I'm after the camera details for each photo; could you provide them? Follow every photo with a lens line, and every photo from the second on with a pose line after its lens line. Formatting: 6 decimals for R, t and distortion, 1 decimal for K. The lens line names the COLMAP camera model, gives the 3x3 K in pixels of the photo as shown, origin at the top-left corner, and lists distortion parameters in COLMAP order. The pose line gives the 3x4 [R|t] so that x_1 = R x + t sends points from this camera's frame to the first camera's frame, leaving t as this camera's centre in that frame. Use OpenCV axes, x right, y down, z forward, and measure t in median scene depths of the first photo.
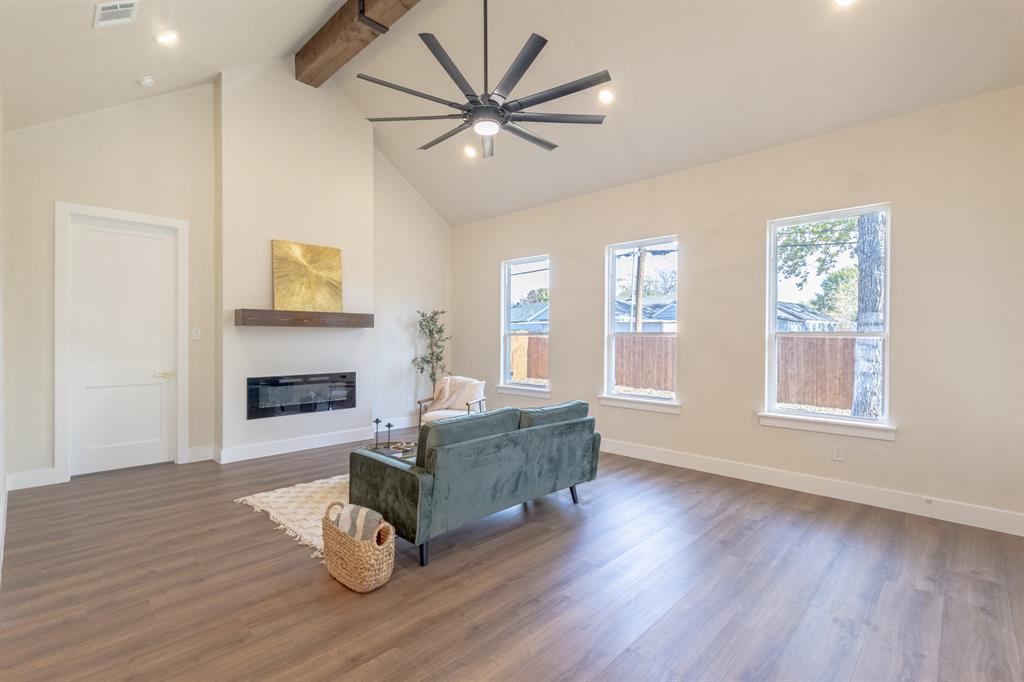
lens RADIAL K [[469.5, 0, 512.1], [0, 469.5, 339.8], [0, 0, 1]] dist [-0.003482, 0.000337]
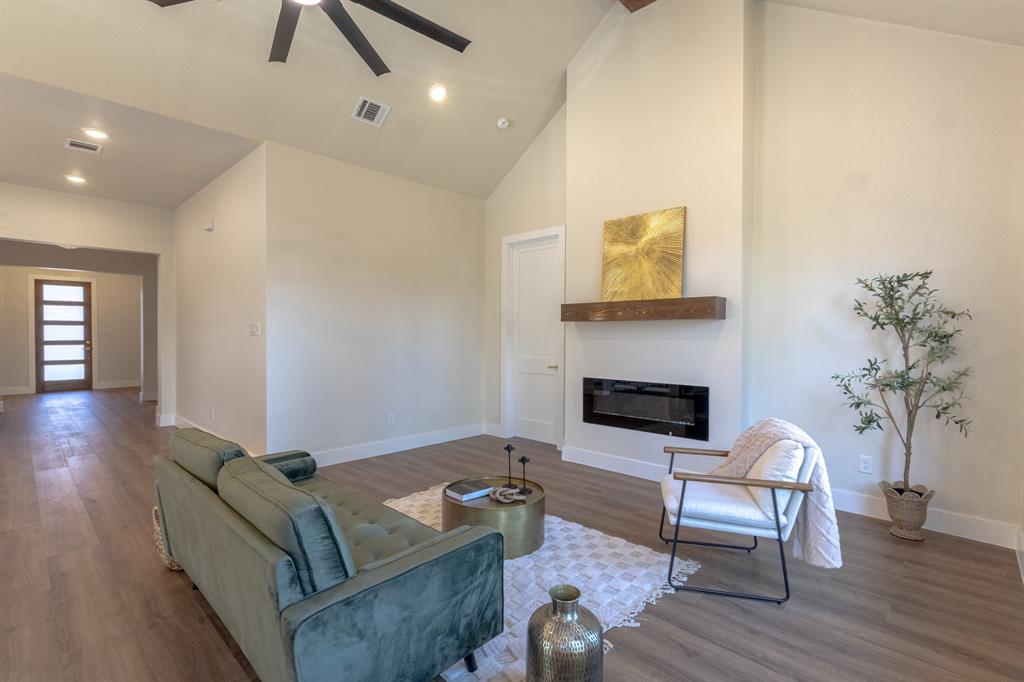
lens RADIAL K [[469.5, 0, 510.3], [0, 469.5, 337.3], [0, 0, 1]] dist [-0.003482, 0.000337]
pose [[-0.003905, 0.009716, -0.999945, 0.372833], [-0.003625, 0.999946, 0.009731, -0.007587], [0.999986, 0.003663, -0.003869, 0.853549]]
